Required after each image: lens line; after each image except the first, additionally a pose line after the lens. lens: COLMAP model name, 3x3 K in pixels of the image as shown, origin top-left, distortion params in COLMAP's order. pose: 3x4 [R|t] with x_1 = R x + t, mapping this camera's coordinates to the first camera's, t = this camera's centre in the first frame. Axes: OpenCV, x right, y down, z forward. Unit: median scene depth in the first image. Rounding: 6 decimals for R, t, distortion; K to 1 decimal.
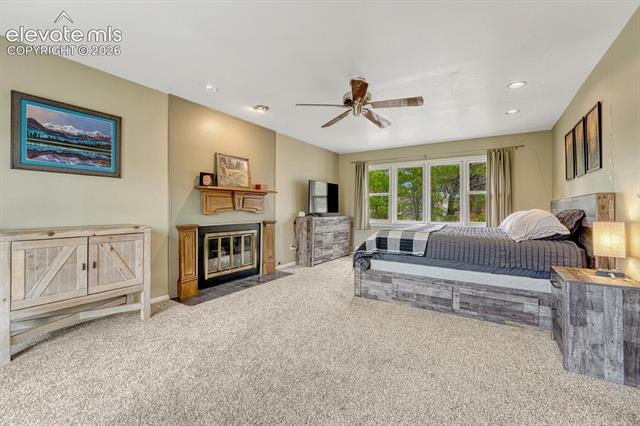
lens RADIAL K [[270.3, 0, 319.4], [0, 270.3, 210.2], [0, 0, 1]] dist [-0.000658, -0.000033]
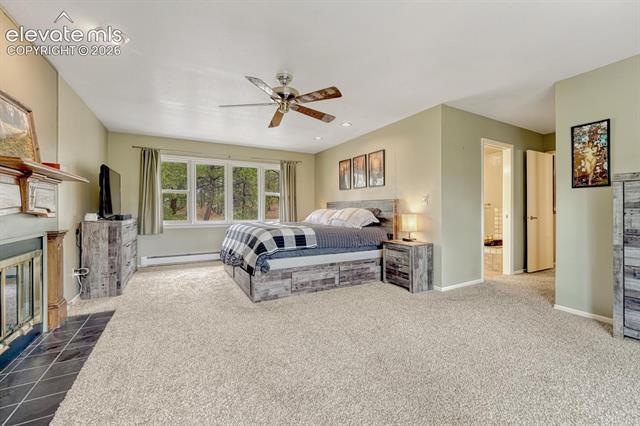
lens RADIAL K [[270.3, 0, 319.4], [0, 270.3, 210.2], [0, 0, 1]] dist [-0.000658, -0.000033]
pose [[0.479434, -0.011627, 0.877501, -0.588591], [0.008578, 0.999927, 0.008563, -0.004450], [-0.877536, 0.003422, 0.479499, 0.376475]]
